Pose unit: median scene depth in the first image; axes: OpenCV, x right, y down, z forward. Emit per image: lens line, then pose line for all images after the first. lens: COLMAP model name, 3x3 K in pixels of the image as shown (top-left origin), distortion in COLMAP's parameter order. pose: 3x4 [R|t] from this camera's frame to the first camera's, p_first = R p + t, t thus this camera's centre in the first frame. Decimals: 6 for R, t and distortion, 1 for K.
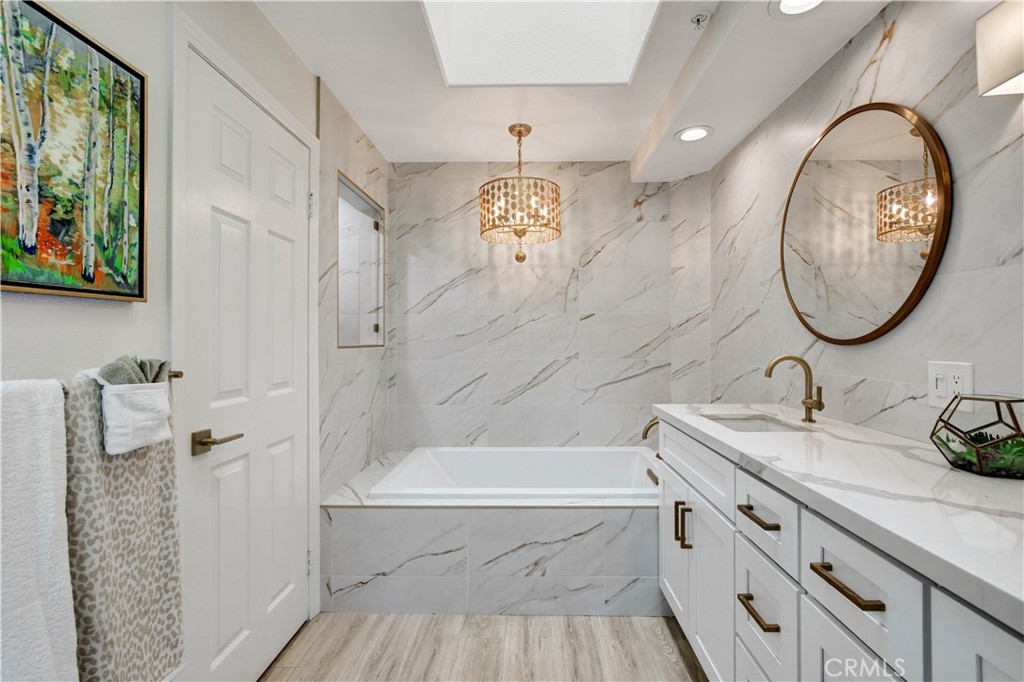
lens RADIAL K [[446.7, 0, 506.3], [0, 446.7, 330.7], [0, 0, 1]] dist [-0.000566, 0.000060]
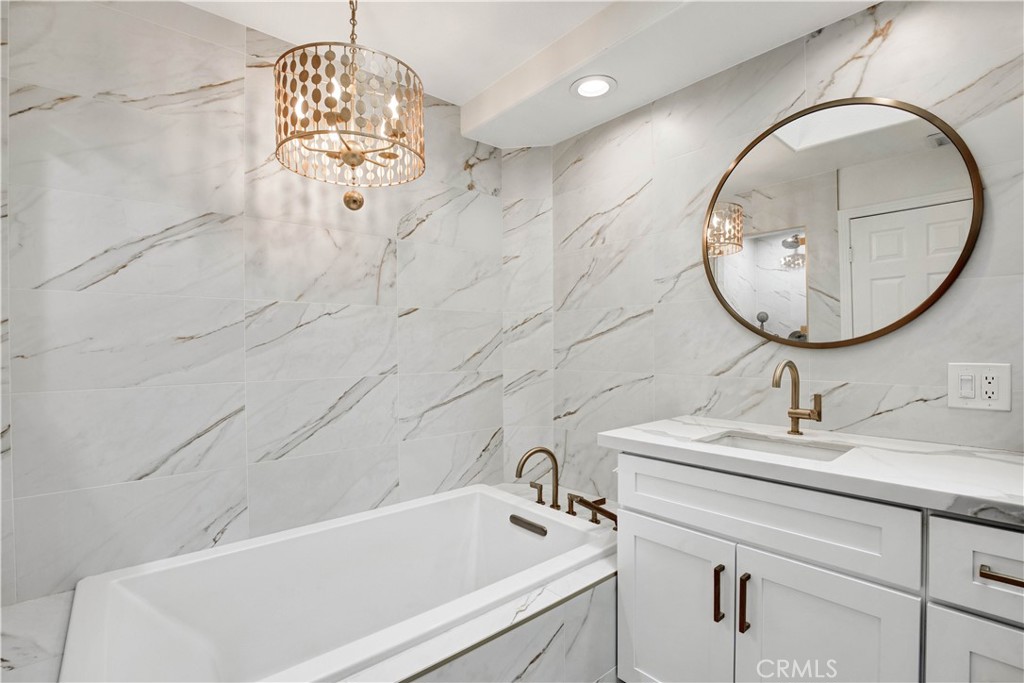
lens RADIAL K [[473.6, 0, 509.9], [0, 473.6, 344.8], [0, 0, 1]] dist [-0.035489, 0.005350]
pose [[0.736470, -0.001901, 0.676467, -0.196890], [-0.008185, 0.999898, 0.011721, 0.009259], [-0.676420, -0.014169, 0.736379, 0.361720]]
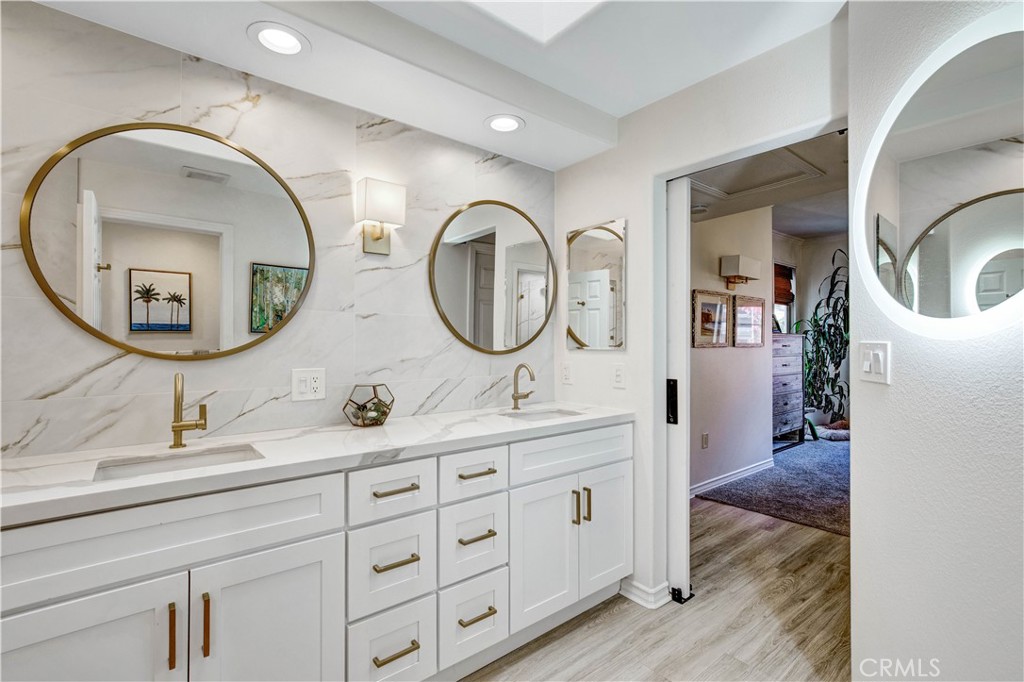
lens RADIAL K [[467.9, 0, 513.5], [0, 467.9, 337.5], [0, 0, 1]] dist [0.000525, 0.000191]
pose [[-0.654650, 0.011164, 0.755850, -0.247672], [-0.014621, 0.999517, -0.027427, -0.000482], [-0.755791, -0.029007, -0.654170, 0.575474]]
